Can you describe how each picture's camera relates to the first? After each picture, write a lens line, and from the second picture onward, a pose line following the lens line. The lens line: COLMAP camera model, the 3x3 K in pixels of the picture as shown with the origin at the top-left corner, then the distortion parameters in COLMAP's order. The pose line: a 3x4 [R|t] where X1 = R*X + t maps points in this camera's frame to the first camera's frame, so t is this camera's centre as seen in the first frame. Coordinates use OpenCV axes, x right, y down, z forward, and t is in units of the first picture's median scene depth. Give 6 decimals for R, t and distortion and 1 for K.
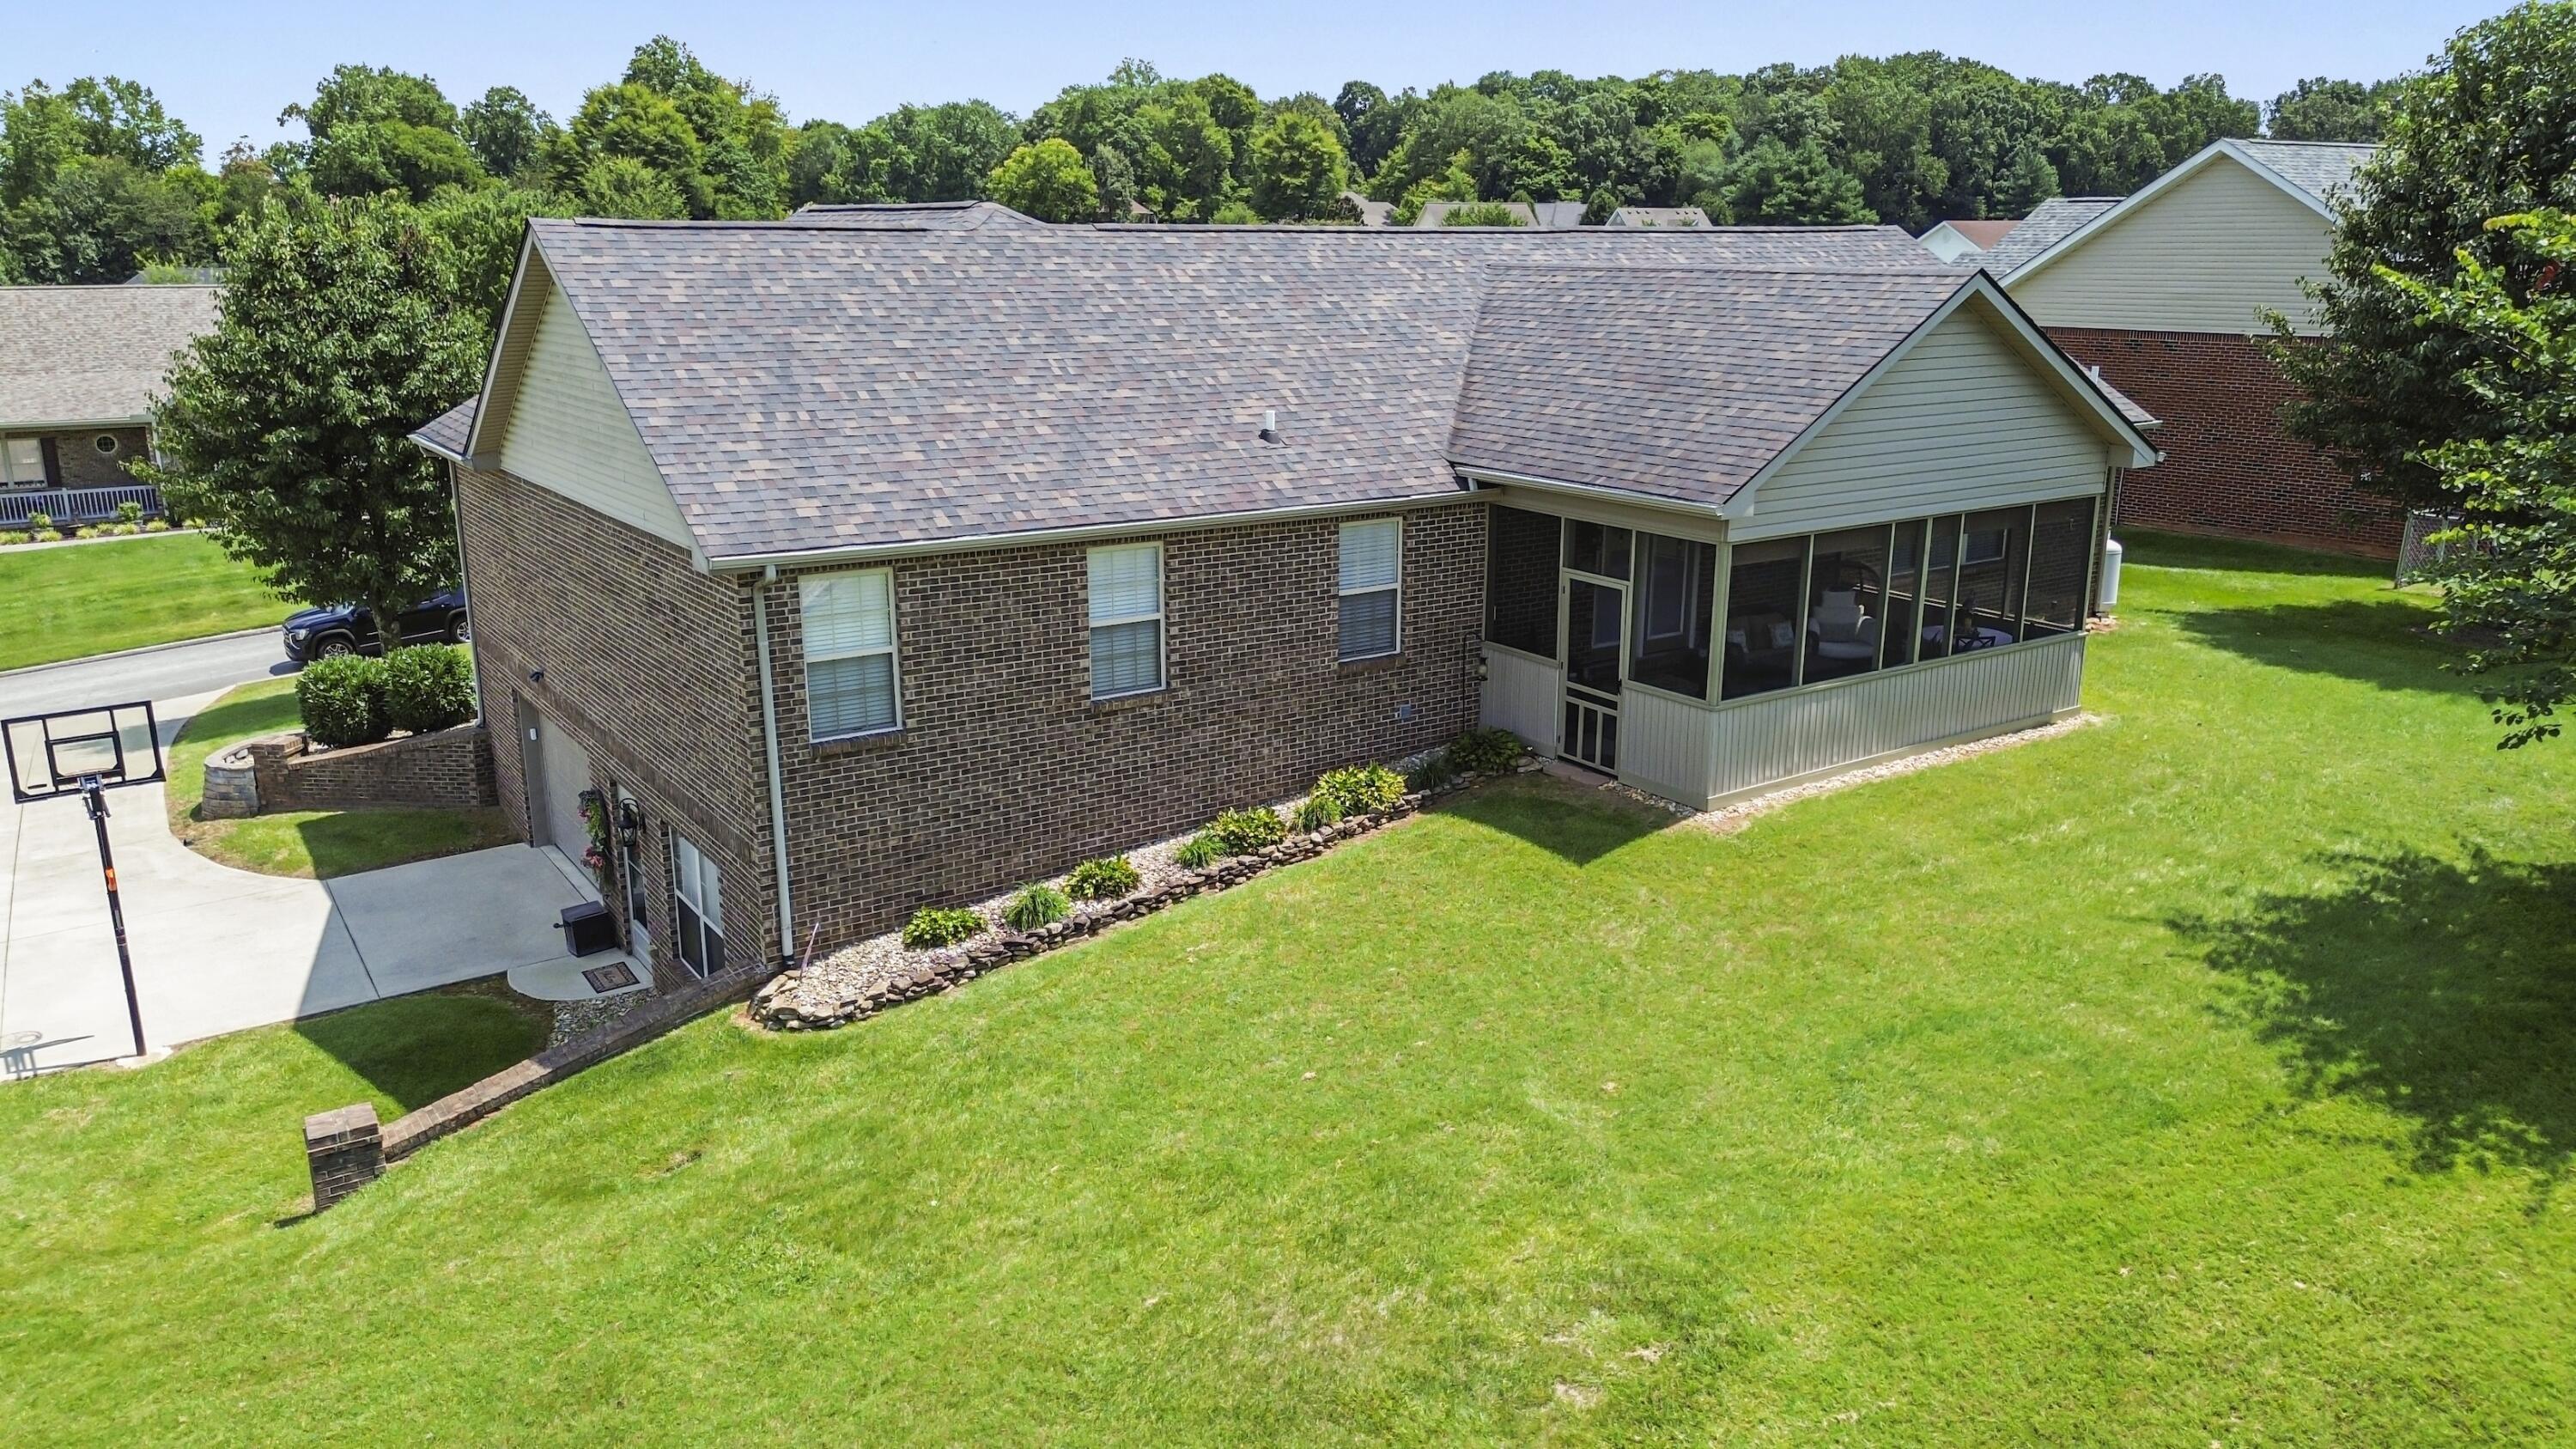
lens RADIAL K [[1799.6, 0, 1300.6], [0, 1799.6, 728.6], [0, 0, 1]] dist [0.090273, -0.095585]
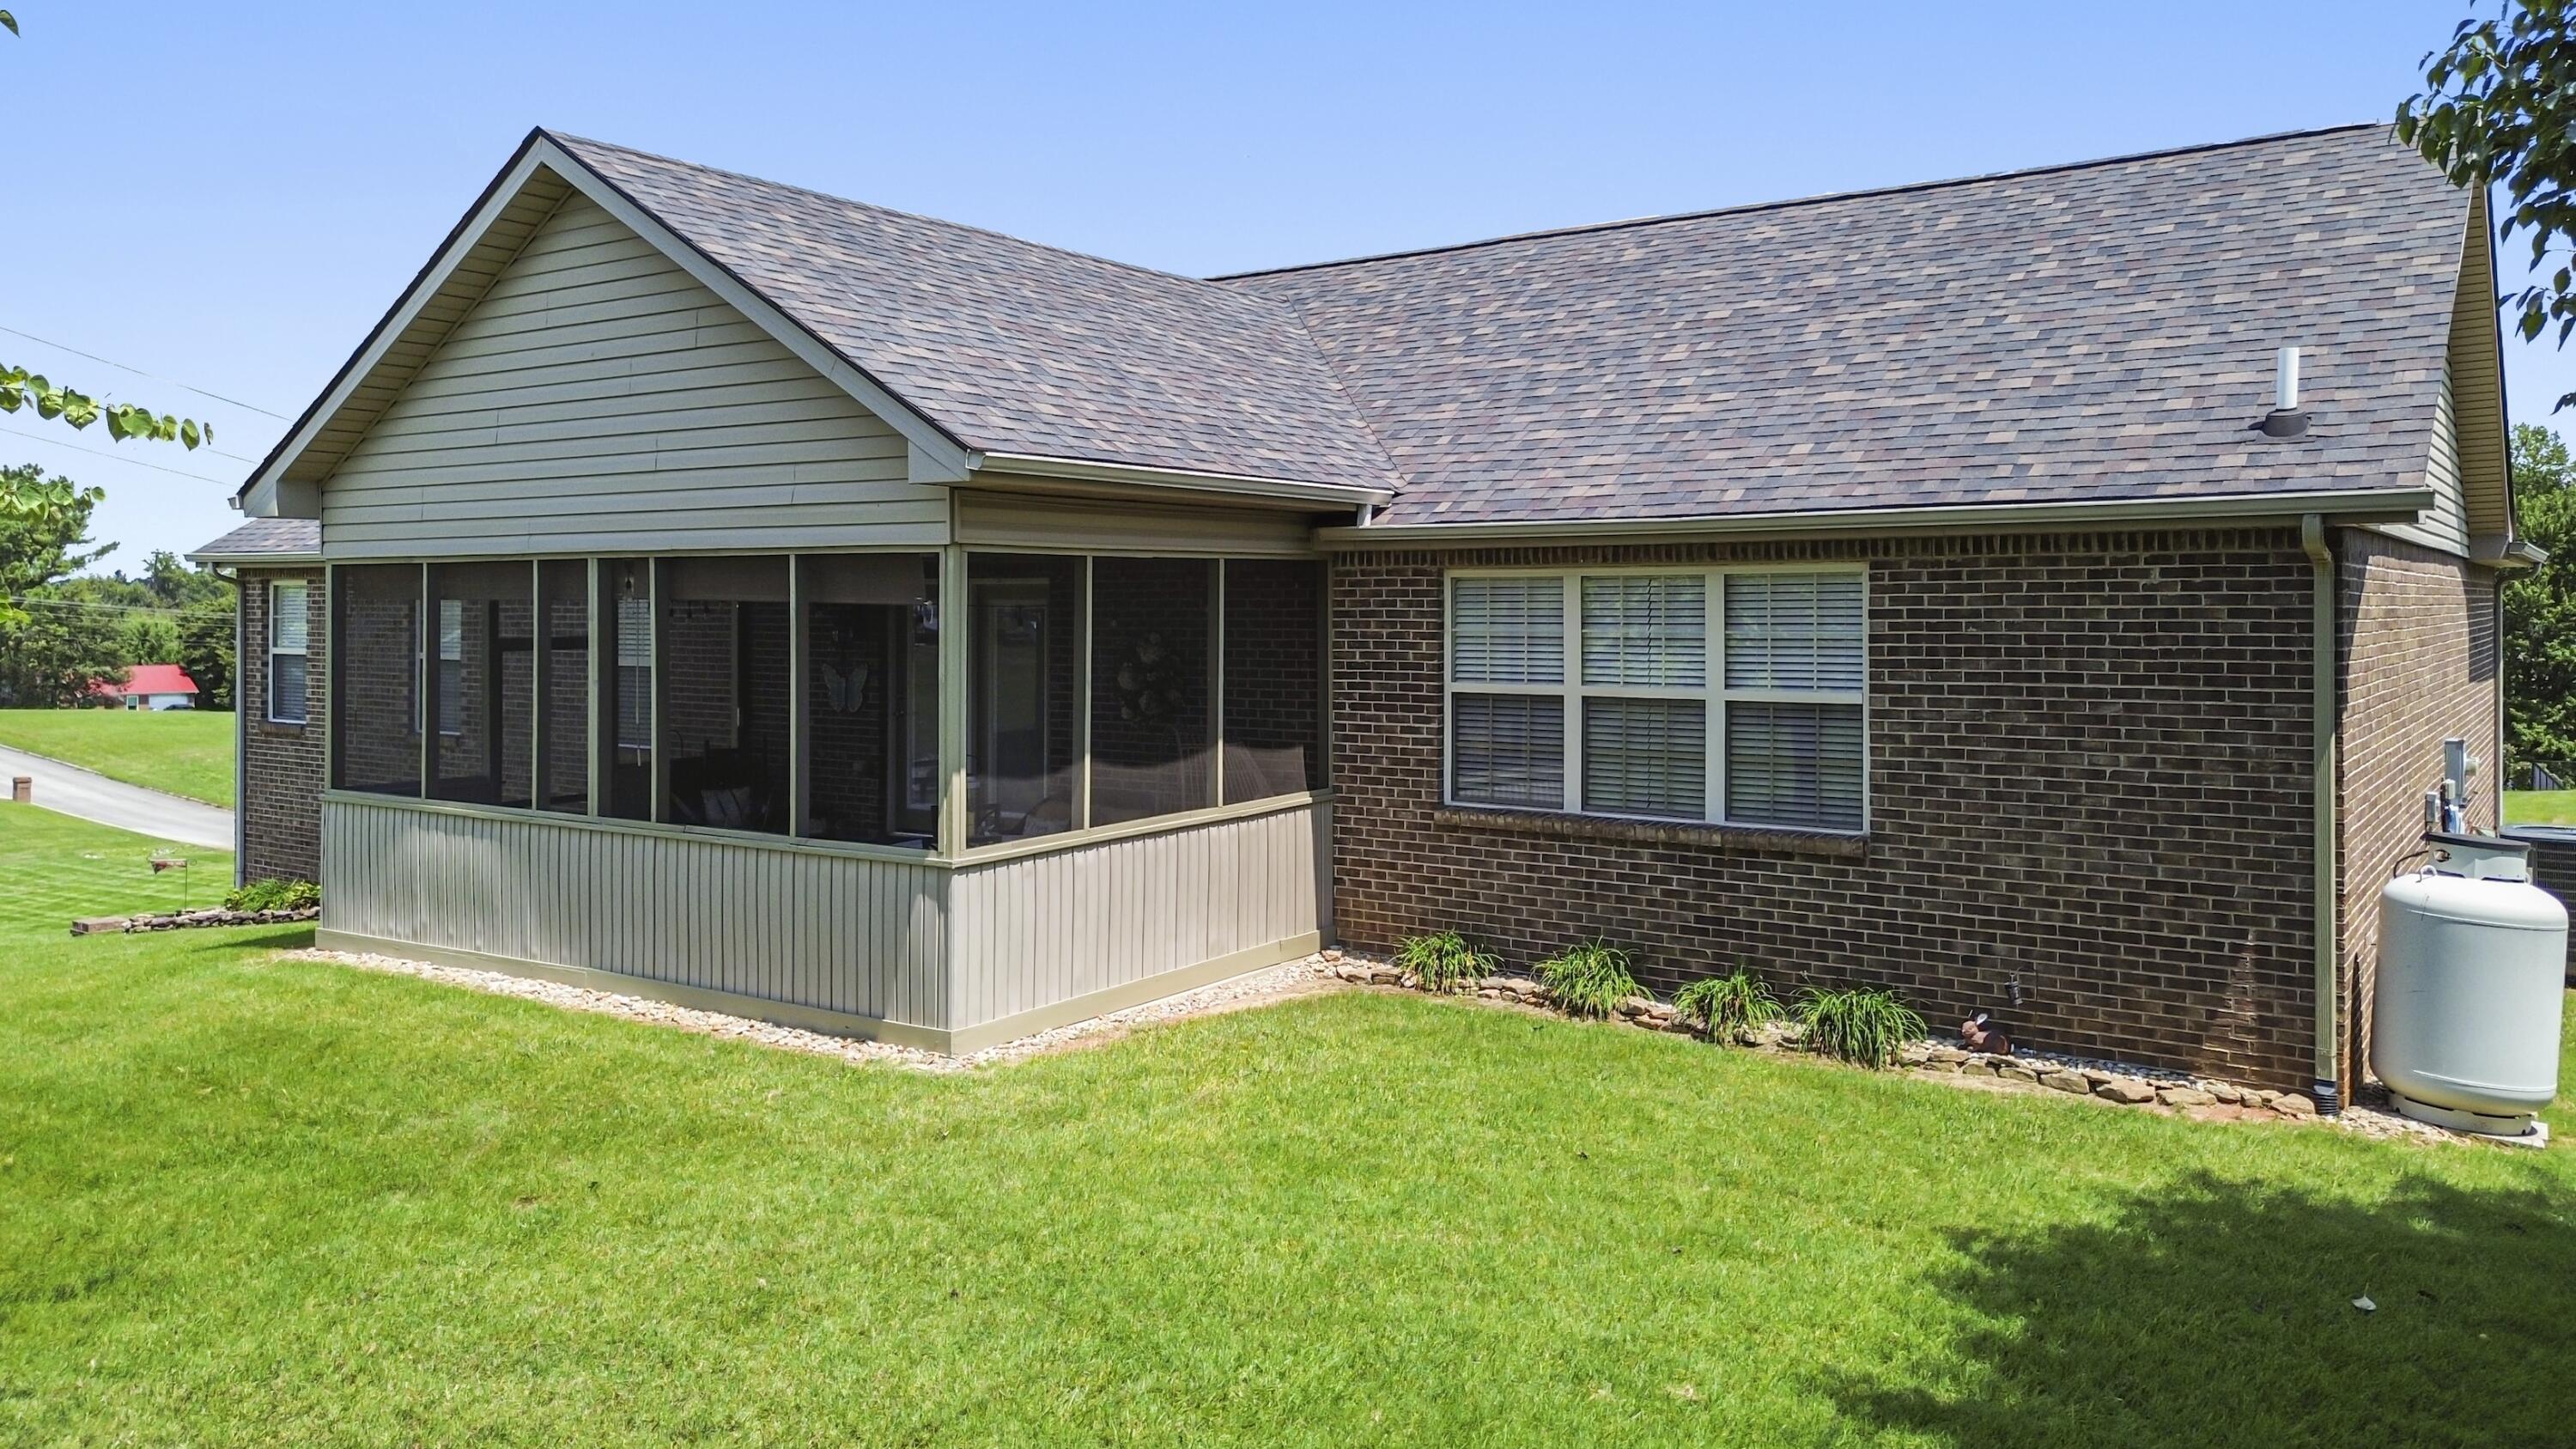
lens RADIAL K [[1799.6, 0, 1300.6], [0, 1799.6, 728.6], [0, 0, 1]] dist [0.090273, -0.095585]
pose [[0.365592, 0.072314, -0.927962, 0.916575], [-0.244575, 0.969407, -0.020813, -0.101401], [0.898067, 0.234565, 0.372094, 0.954773]]
